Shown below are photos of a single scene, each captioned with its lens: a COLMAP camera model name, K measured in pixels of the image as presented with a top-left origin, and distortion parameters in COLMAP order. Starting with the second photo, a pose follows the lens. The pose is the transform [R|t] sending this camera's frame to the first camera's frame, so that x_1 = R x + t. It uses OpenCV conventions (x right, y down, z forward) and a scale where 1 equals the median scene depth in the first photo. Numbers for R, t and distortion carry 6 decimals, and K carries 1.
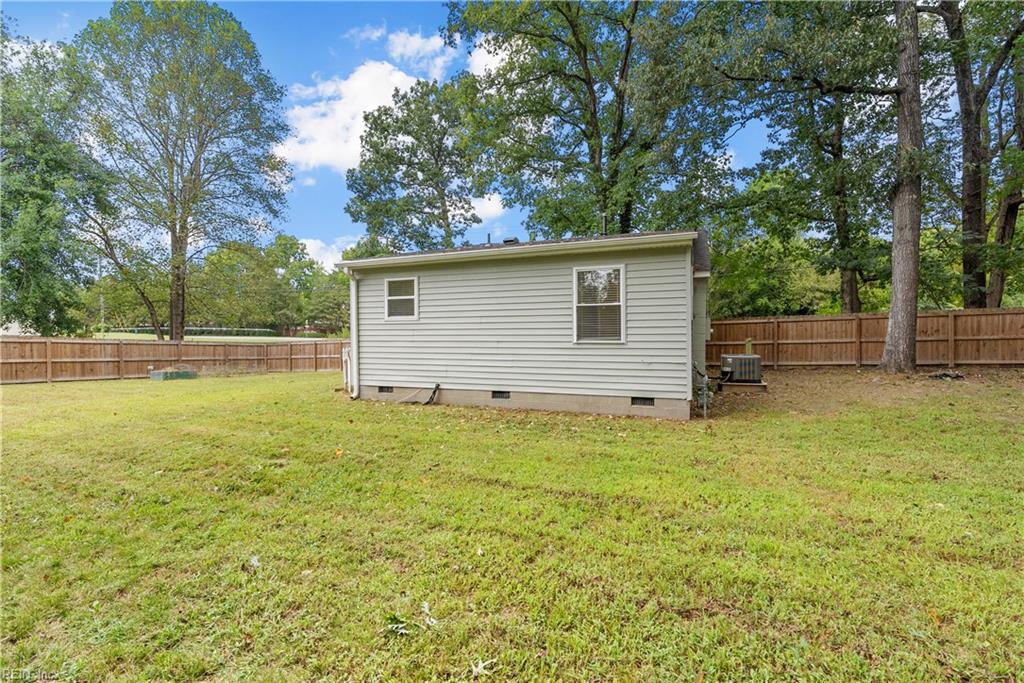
lens RADIAL K [[468.2, 0, 514.0], [0, 468.2, 334.1], [0, 0, 1]] dist [-0.006596, -0.000161]
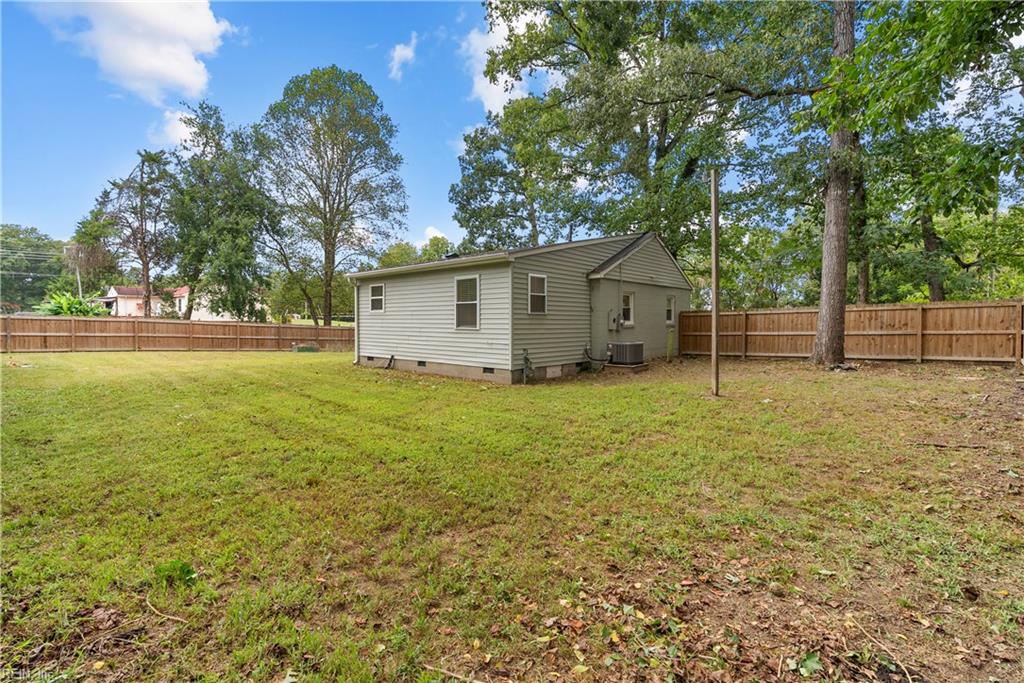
lens RADIAL K [[468.2, 0, 514.0], [0, 468.2, 334.1], [0, 0, 1]] dist [-0.006596, -0.000161]
pose [[0.940172, 0.018787, -0.340182, 0.534018], [-0.011044, 0.999634, 0.024684, -0.002451], [0.340522, -0.019450, 0.940036, -0.204204]]
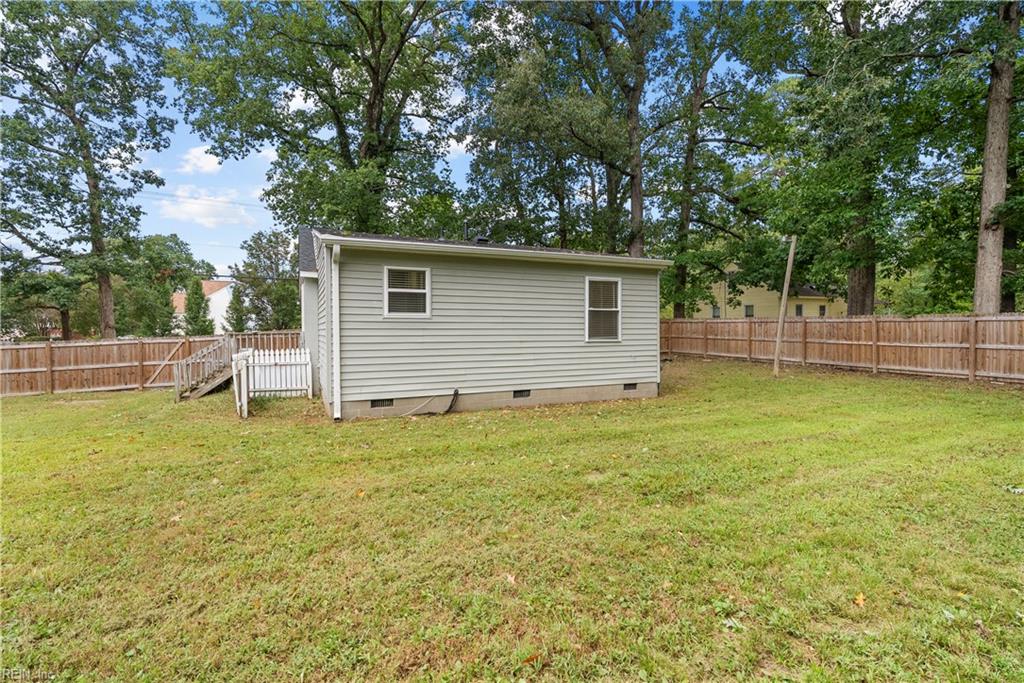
lens RADIAL K [[470.6, 0, 513.2], [0, 470.6, 334.2], [0, 0, 1]] dist [-0.004630, 0.000085]
pose [[0.686580, -0.000088, 0.727055, -0.564024], [0.002193, 0.999996, -0.001949, 0.001512], [-0.727051, 0.002933, 0.686577, 0.223280]]
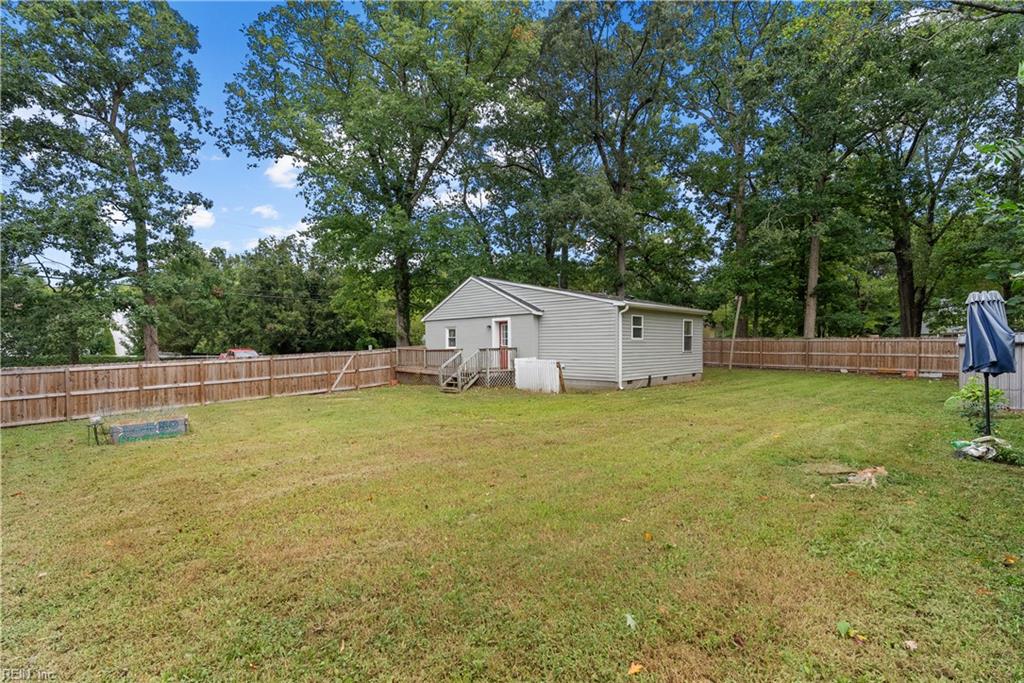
lens RADIAL K [[473.3, 0, 517.4], [0, 473.3, 357.2], [0, 0, 1]] dist [-0.000312, -0.000003]
pose [[0.372558, -0.017269, 0.927848, -1.561304], [0.006496, 0.999851, 0.016001, 0.001499], [-0.927986, 0.000066, 0.372615, 0.596475]]
